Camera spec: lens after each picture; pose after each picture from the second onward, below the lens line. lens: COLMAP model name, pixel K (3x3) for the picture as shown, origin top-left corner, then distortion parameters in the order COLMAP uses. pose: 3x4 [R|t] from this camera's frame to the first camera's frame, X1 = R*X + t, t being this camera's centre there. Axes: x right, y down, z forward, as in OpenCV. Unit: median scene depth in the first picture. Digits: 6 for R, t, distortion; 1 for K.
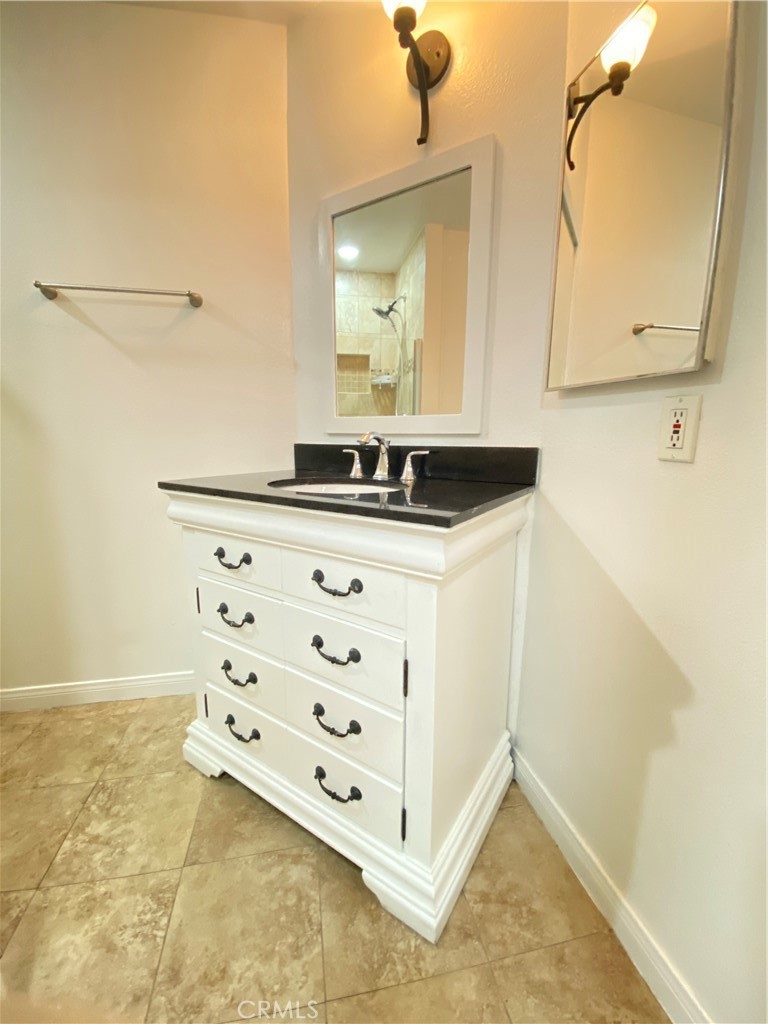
lens RADIAL K [[415.8, 0, 384.0], [0, 415.8, 512.0], [0, 0, 1]] dist [0.017443, -0.015920]
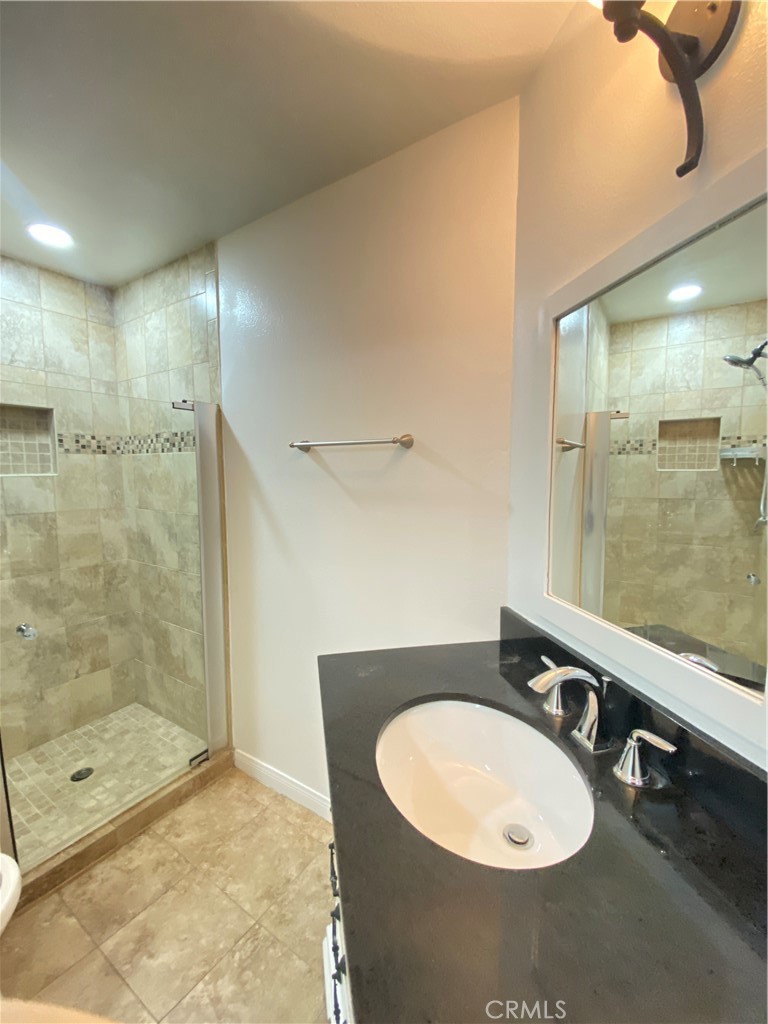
lens RADIAL K [[415.8, 0, 384.0], [0, 415.8, 512.0], [0, 0, 1]] dist [0.017443, -0.015920]
pose [[0.709176, 0.061793, -0.702318, 0.075363], [-0.124364, 0.991496, -0.038343, -0.138880], [0.693976, 0.114535, 0.710830, 0.146835]]
